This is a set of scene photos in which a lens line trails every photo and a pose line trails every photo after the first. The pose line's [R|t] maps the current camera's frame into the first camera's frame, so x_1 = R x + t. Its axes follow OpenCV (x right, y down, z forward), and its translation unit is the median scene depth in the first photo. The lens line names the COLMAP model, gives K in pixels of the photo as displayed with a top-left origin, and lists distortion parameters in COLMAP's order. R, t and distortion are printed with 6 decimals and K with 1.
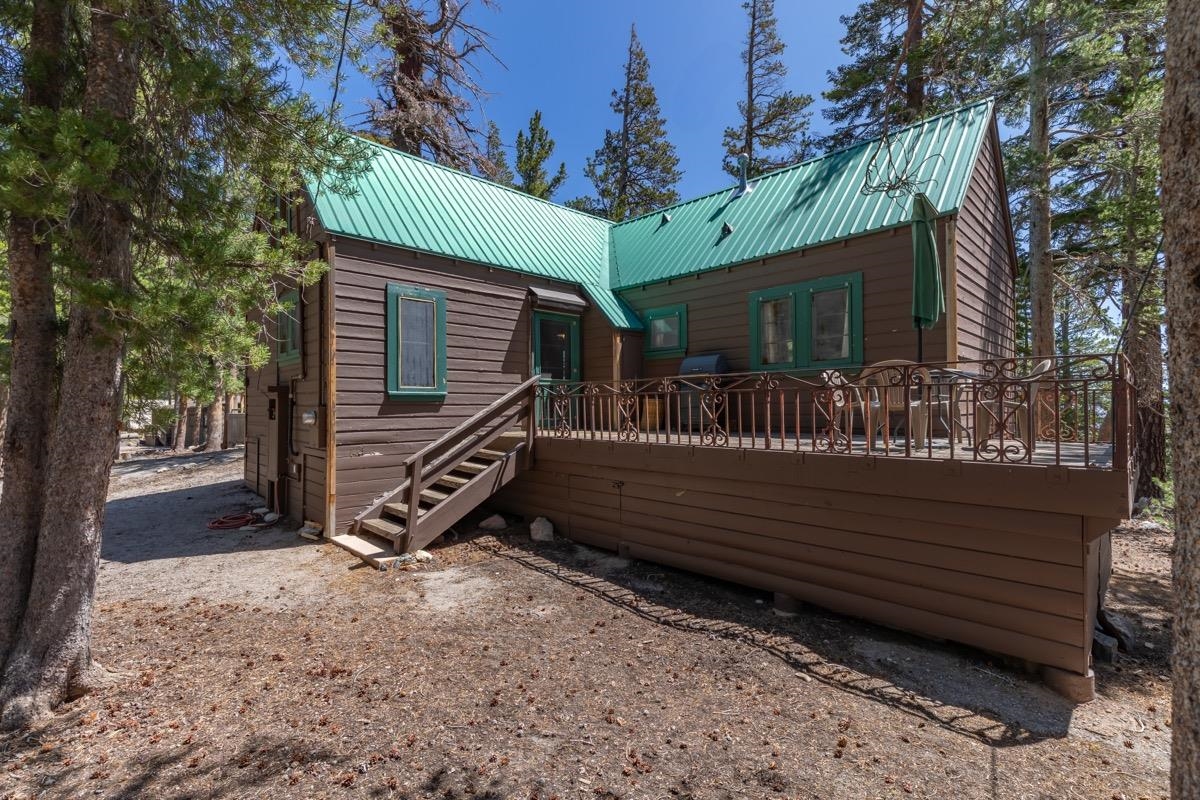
lens RADIAL K [[536.5, 0, 595.1], [0, 536.5, 401.9], [0, 0, 1]] dist [0.005810, -0.003385]
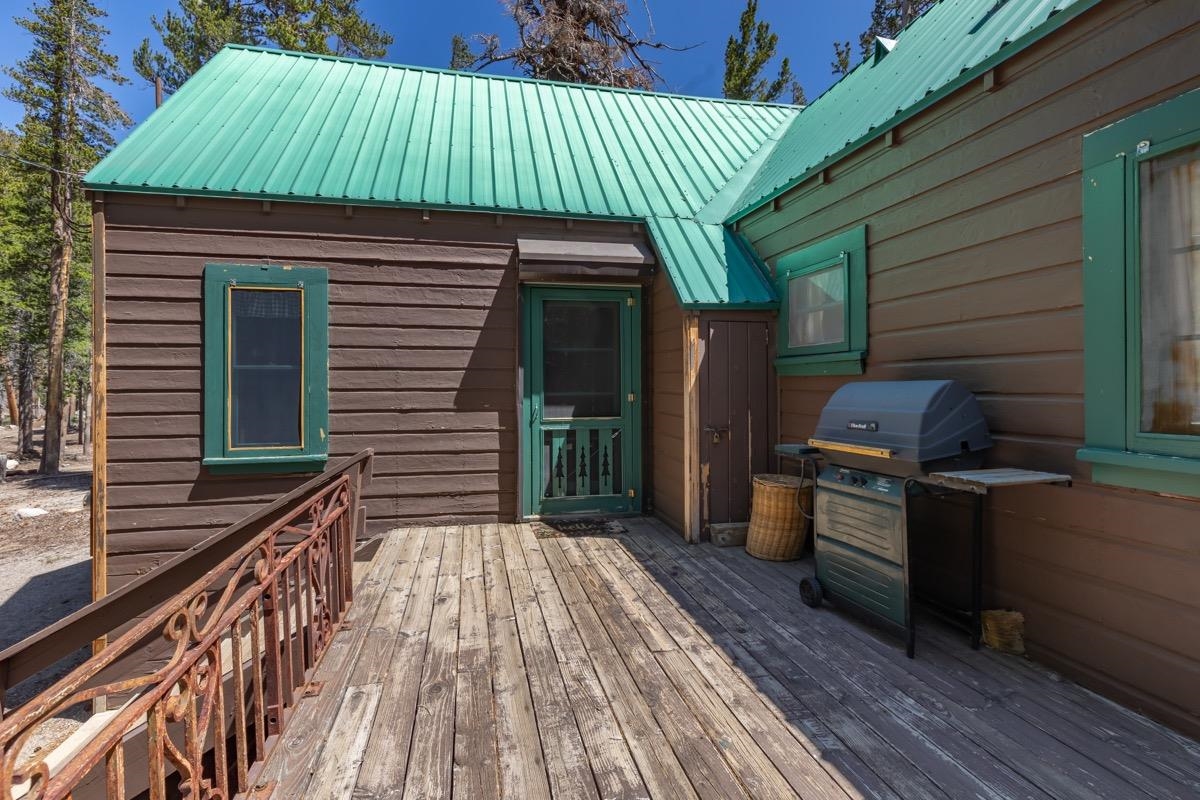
lens RADIAL K [[536.5, 0, 587.6], [0, 536.5, 377.9], [0, 0, 1]] dist [0.005810, -0.003385]
pose [[0.842993, -0.002011, -0.537921, 0.208883], [0.004677, 0.999983, 0.003591, -0.085097], [0.537904, -0.005543, 0.842988, 0.609798]]
